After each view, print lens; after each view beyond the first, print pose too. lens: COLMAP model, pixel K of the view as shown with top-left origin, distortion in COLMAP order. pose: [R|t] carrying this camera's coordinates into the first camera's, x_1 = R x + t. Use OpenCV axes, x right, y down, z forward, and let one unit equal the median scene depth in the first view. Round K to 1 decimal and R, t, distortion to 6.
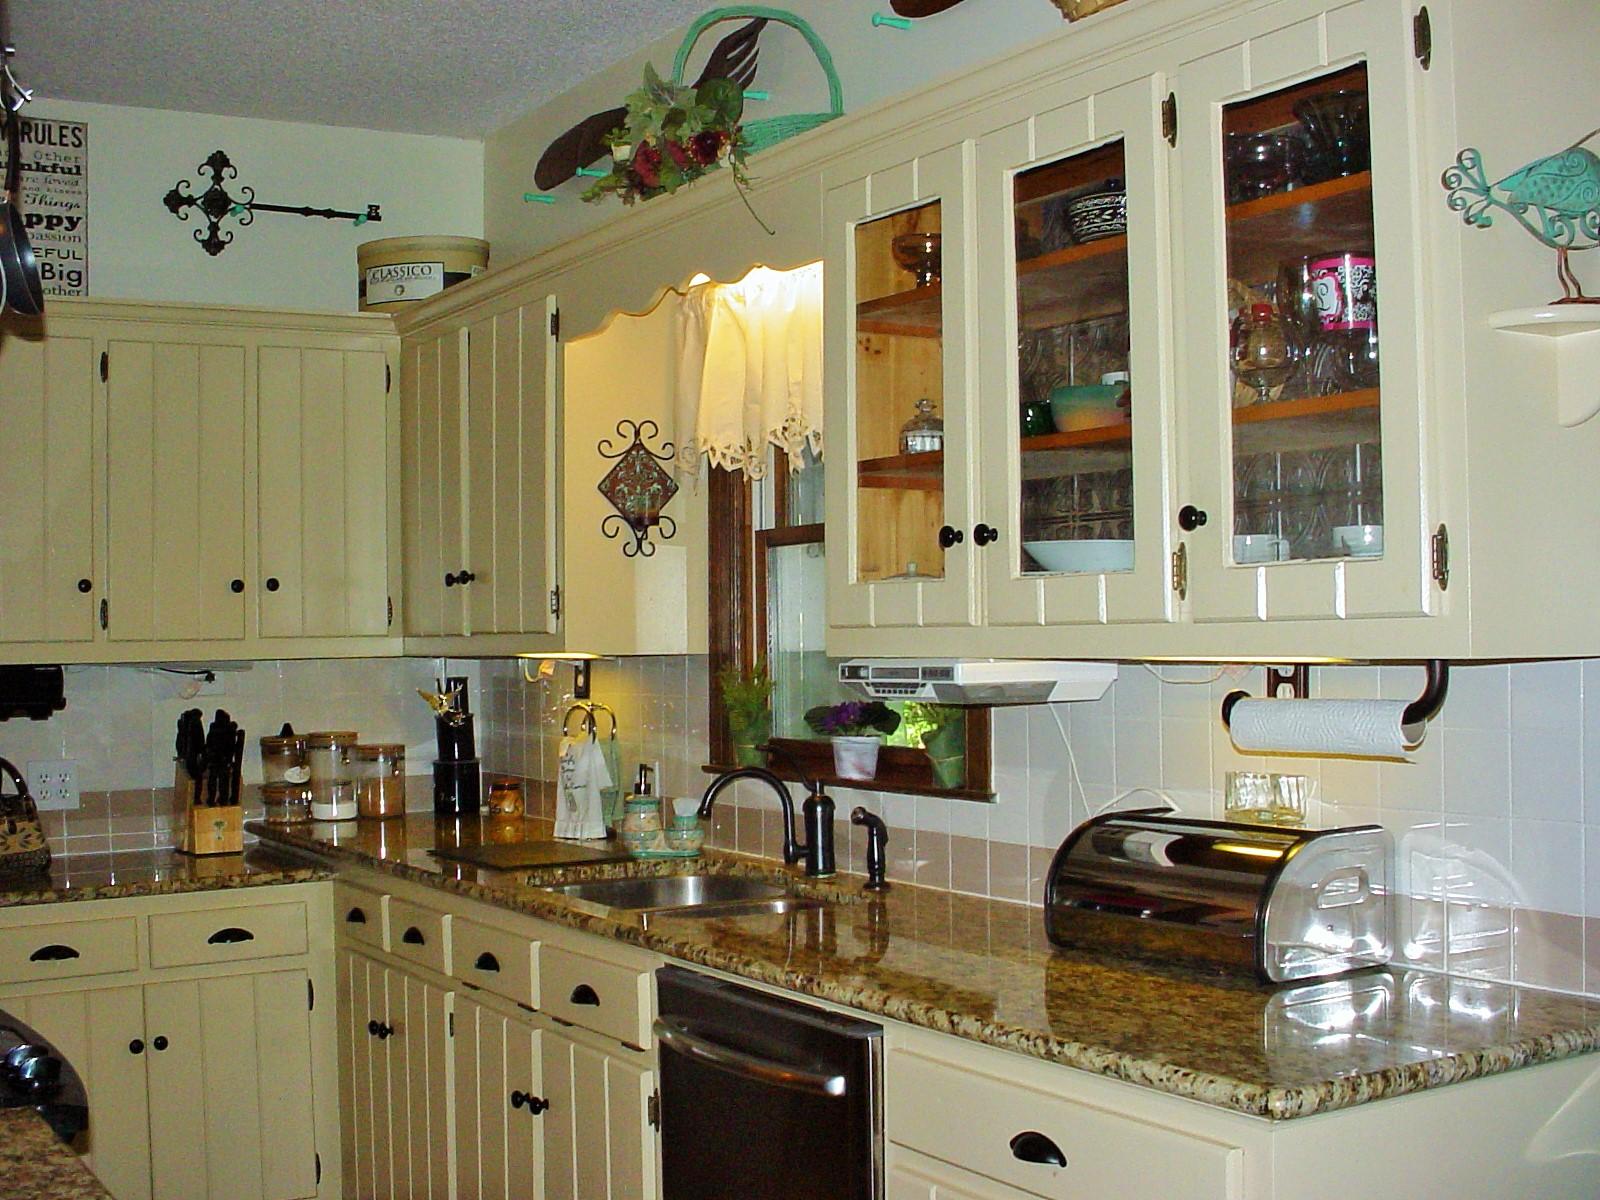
lens RADIAL K [[1989.4, 0, 800.0], [0, 1989.4, 600.0], [0, 0, 1]] dist [-0.172105, 0.083284]
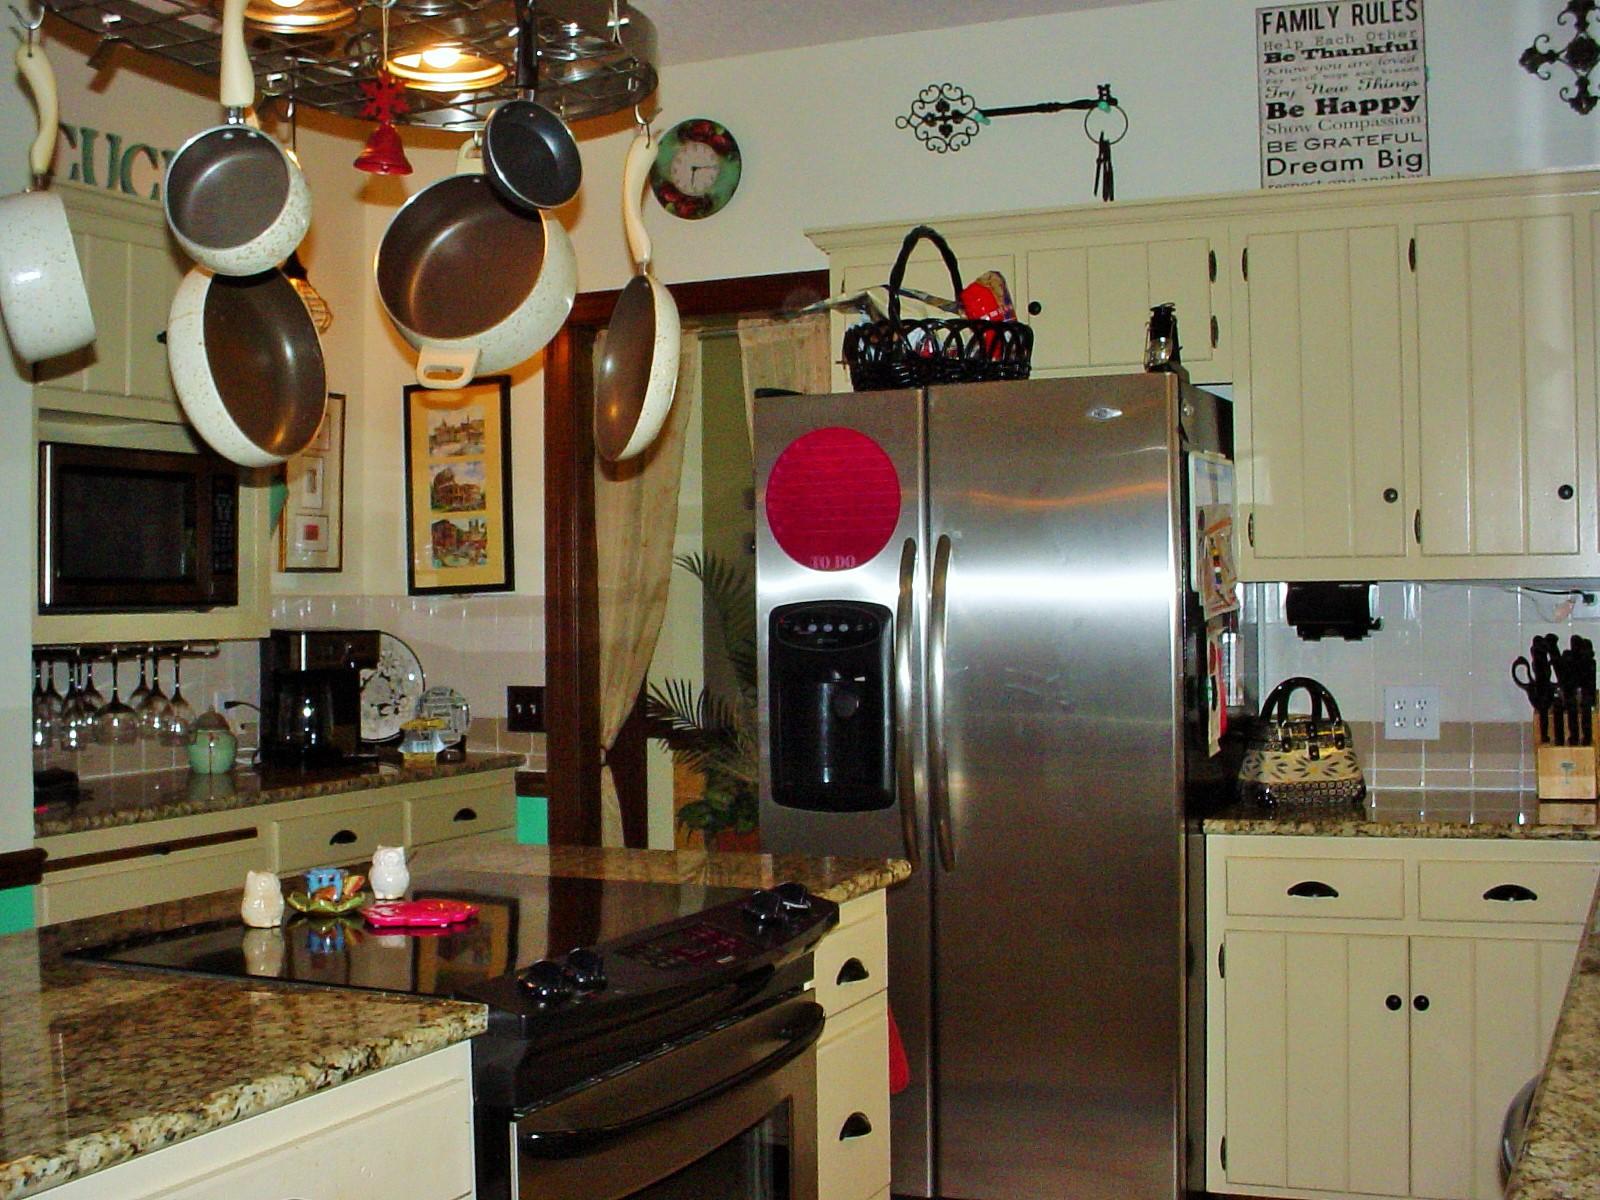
lens RADIAL K [[1989.4, 0, 800.0], [0, 1989.4, 600.0], [0, 0, 1]] dist [-0.172105, 0.083284]
pose [[0.559298, 0.011661, -0.828885, 0.228690], [0.016410, 0.999549, 0.025135, 0.013442], [0.828805, -0.027660, 0.558854, 0.239318]]
